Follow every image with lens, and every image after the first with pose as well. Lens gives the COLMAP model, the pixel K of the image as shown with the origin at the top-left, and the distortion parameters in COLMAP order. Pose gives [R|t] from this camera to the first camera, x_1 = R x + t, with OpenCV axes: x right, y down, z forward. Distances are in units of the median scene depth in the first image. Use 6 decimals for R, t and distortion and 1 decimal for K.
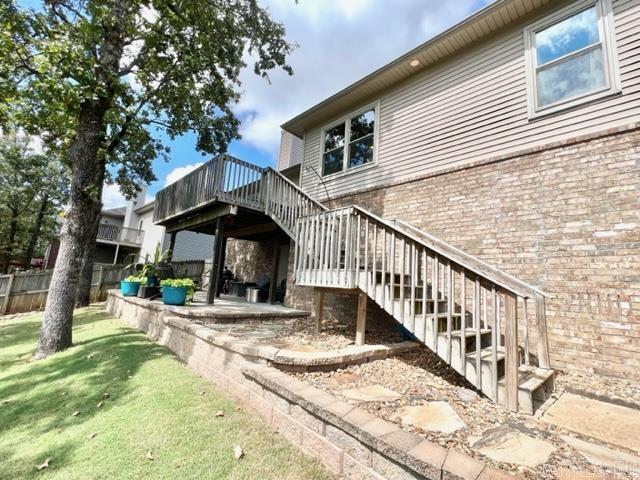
lens RADIAL K [[288.6, 0, 320.5], [0, 288.6, 240.0], [0, 0, 1]] dist [-0.003441, 0.001321]
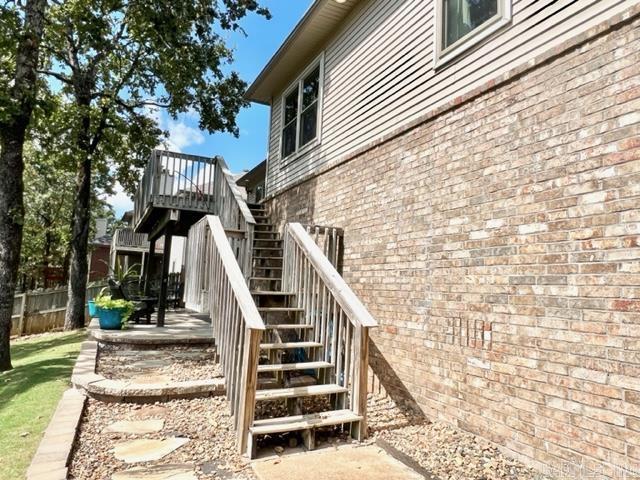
lens RADIAL K [[429.6, 0, 320.2], [0, 429.6, 241.7], [0, 0, 1]] dist [0.008422, -0.009841]
pose [[0.950543, -0.060853, -0.304573, 0.823363], [0.072552, 0.996993, 0.027231, -0.054059], [0.301999, -0.047982, 0.952100, -0.109994]]
